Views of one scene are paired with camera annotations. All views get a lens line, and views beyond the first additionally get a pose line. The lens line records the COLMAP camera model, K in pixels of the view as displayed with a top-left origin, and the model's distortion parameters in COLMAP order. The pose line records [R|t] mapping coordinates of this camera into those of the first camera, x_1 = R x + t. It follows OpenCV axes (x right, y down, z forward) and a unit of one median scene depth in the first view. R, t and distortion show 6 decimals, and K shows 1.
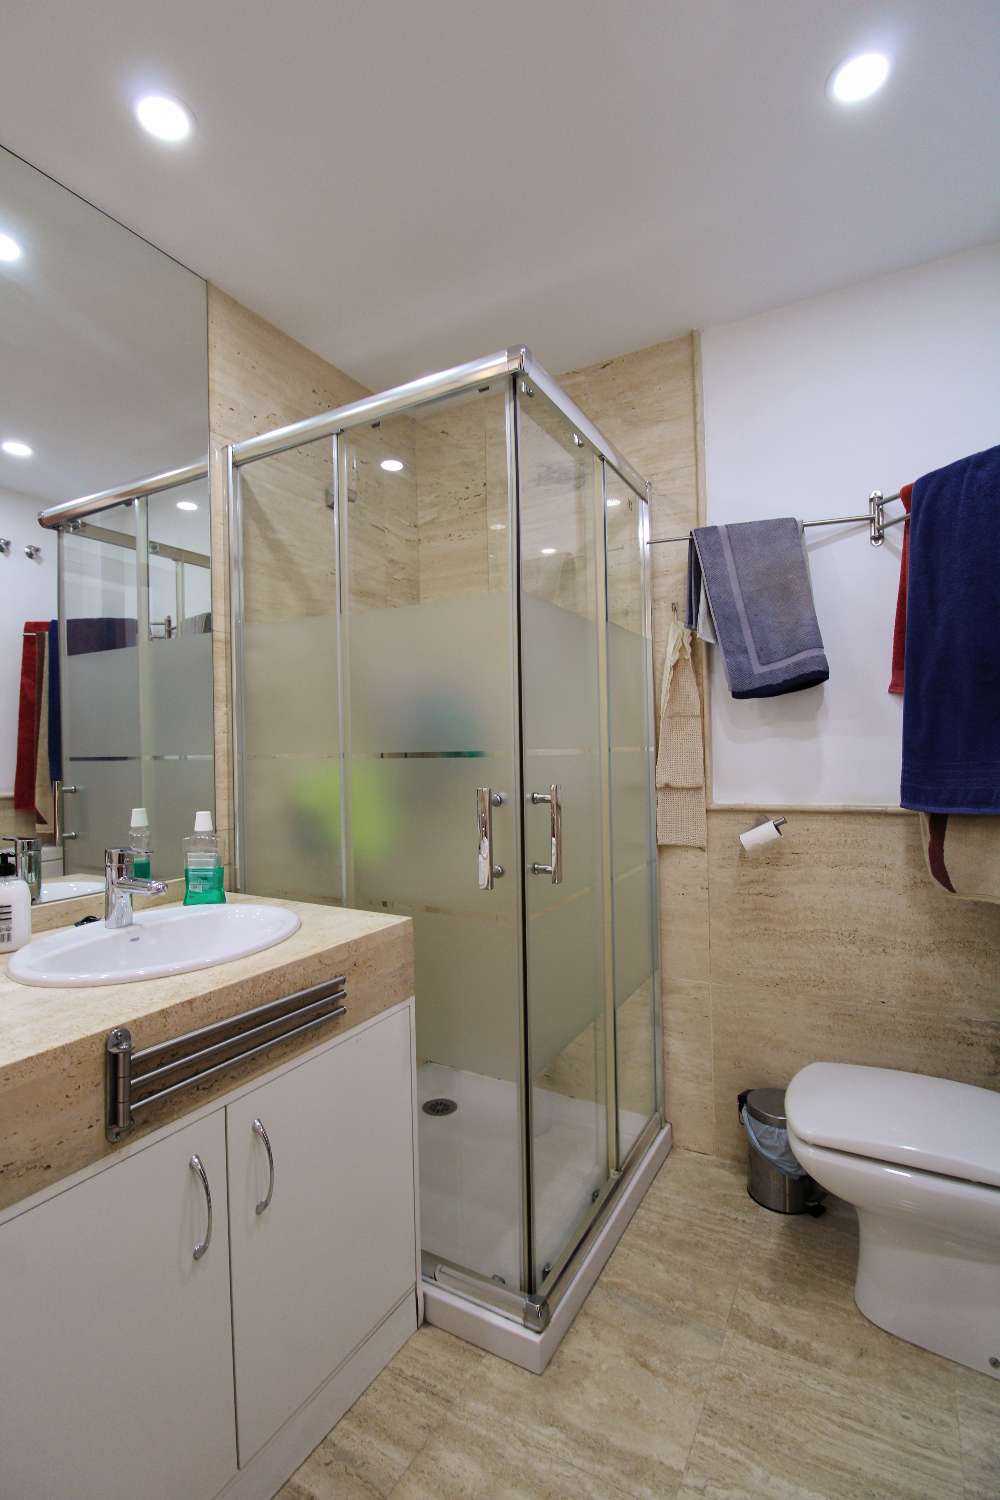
lens RADIAL K [[694.3, 0, 487.9], [0, 694.3, 751.8], [0, 0, 1]] dist [0.001160, -0.014495]
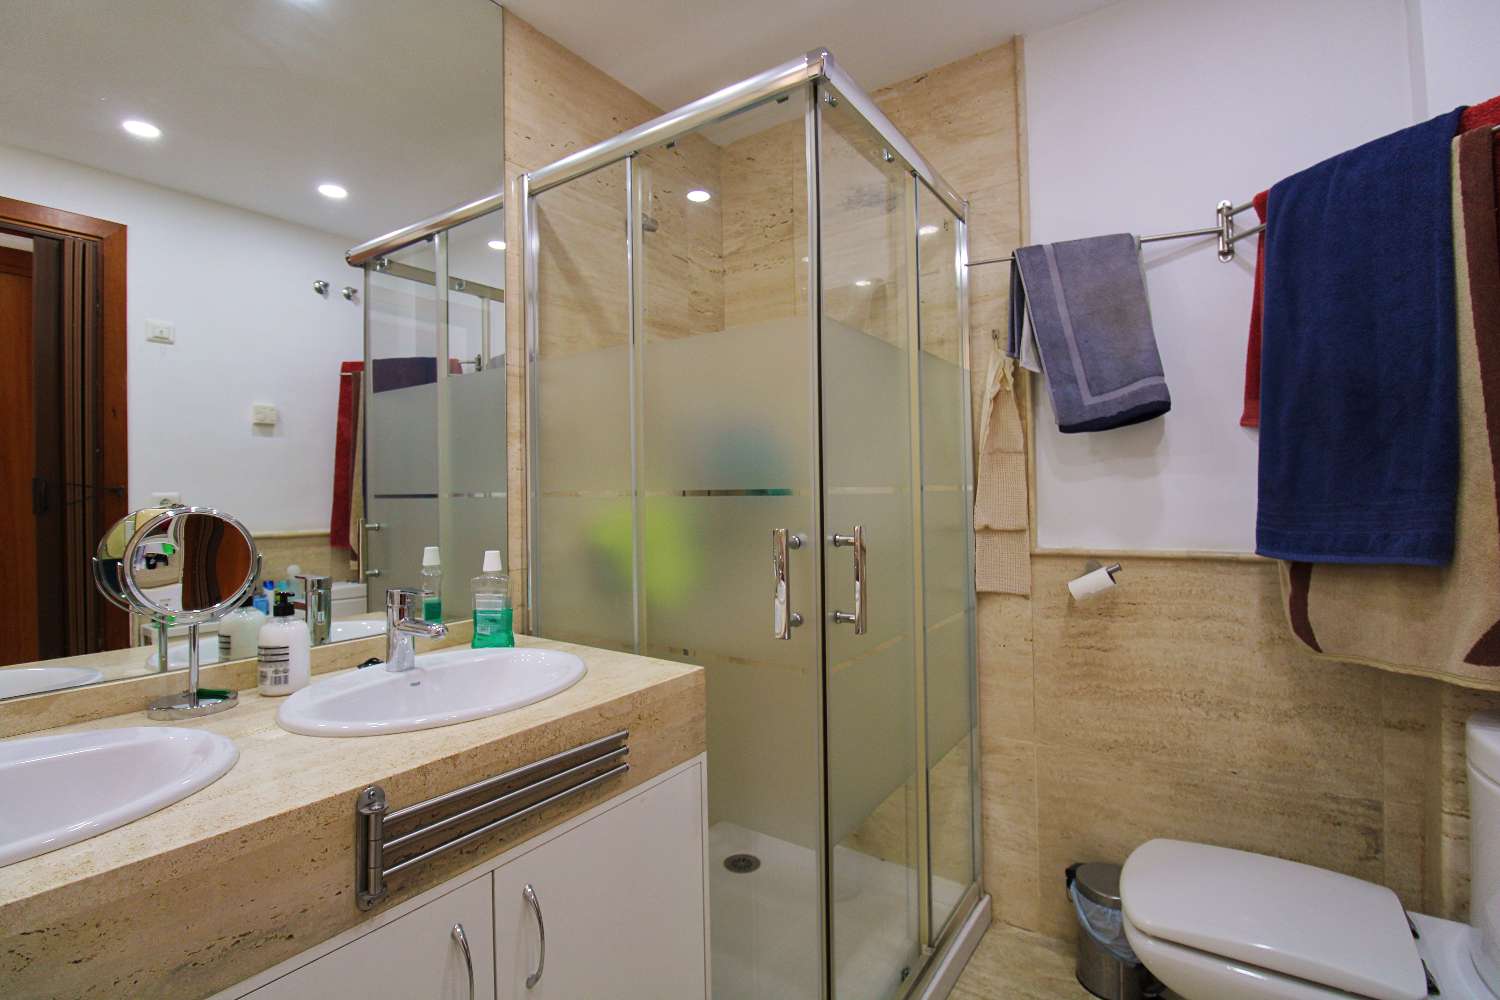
lens RADIAL K [[694.3, 0, 746.2], [0, 694.3, 485.3], [0, 0, 1]] dist [0.001160, -0.014495]
pose [[0.996279, 0.002686, -0.086143, 0.021544], [-0.003439, 0.999957, -0.008588, 0.001777], [0.086116, 0.008852, 0.996246, 0.059474]]
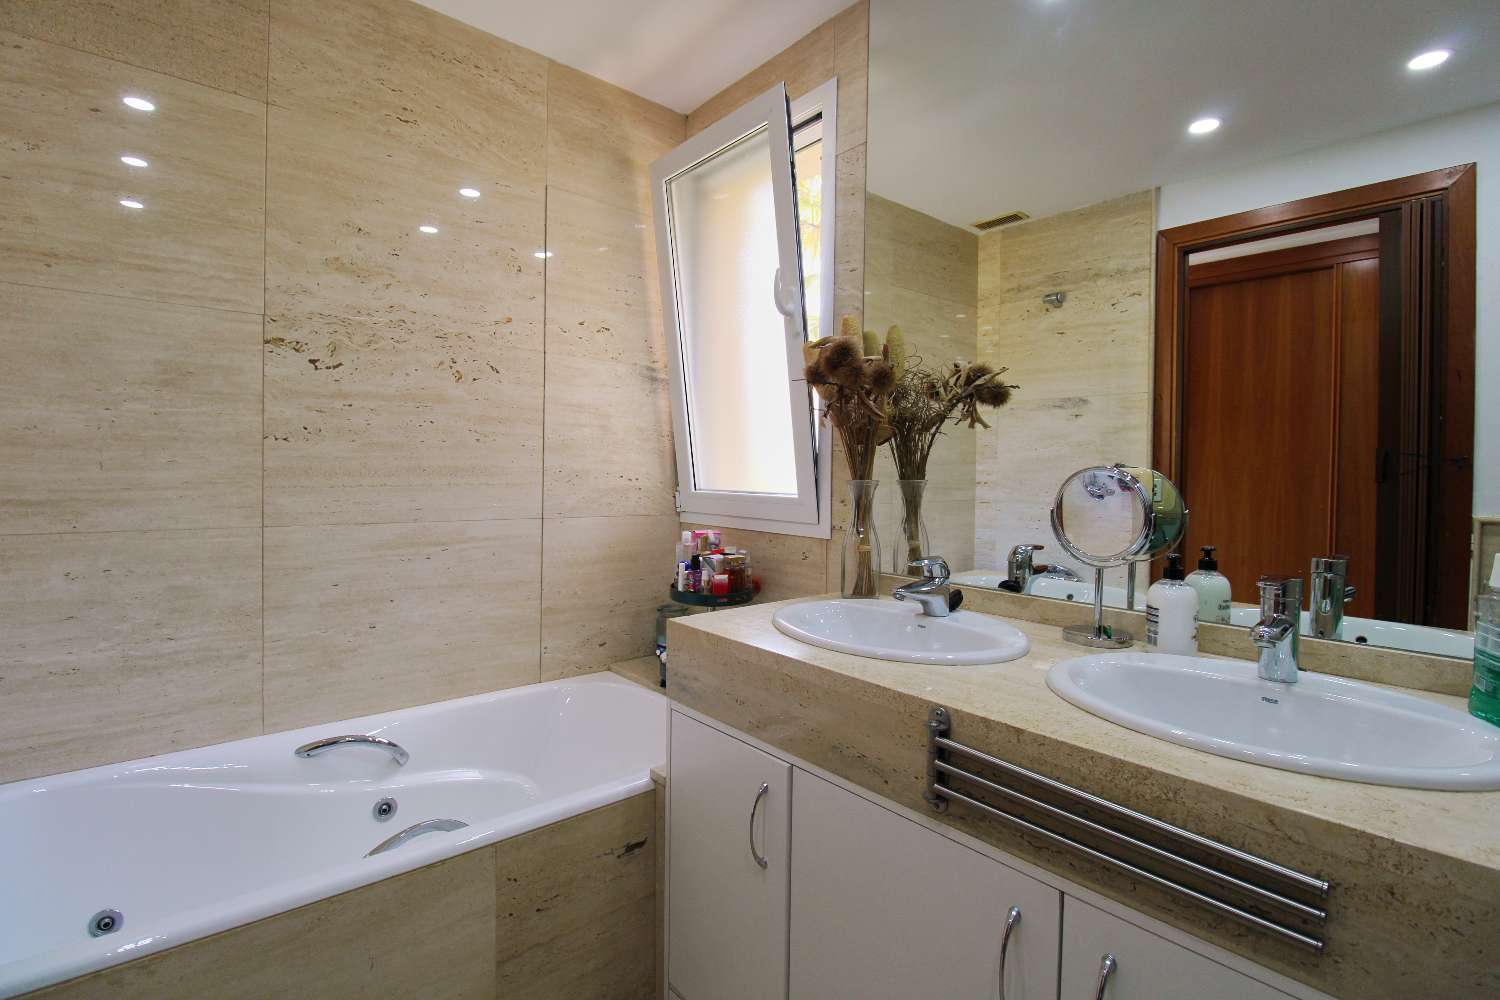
lens RADIAL K [[694.3, 0, 746.2], [0, 694.3, 485.3], [0, 0, 1]] dist [0.001160, -0.014495]
pose [[-0.337375, 0.032441, -0.940811, 0.268838], [-0.006820, 0.999296, 0.036903, 0.013816], [0.941346, 0.018867, -0.336916, 0.532003]]
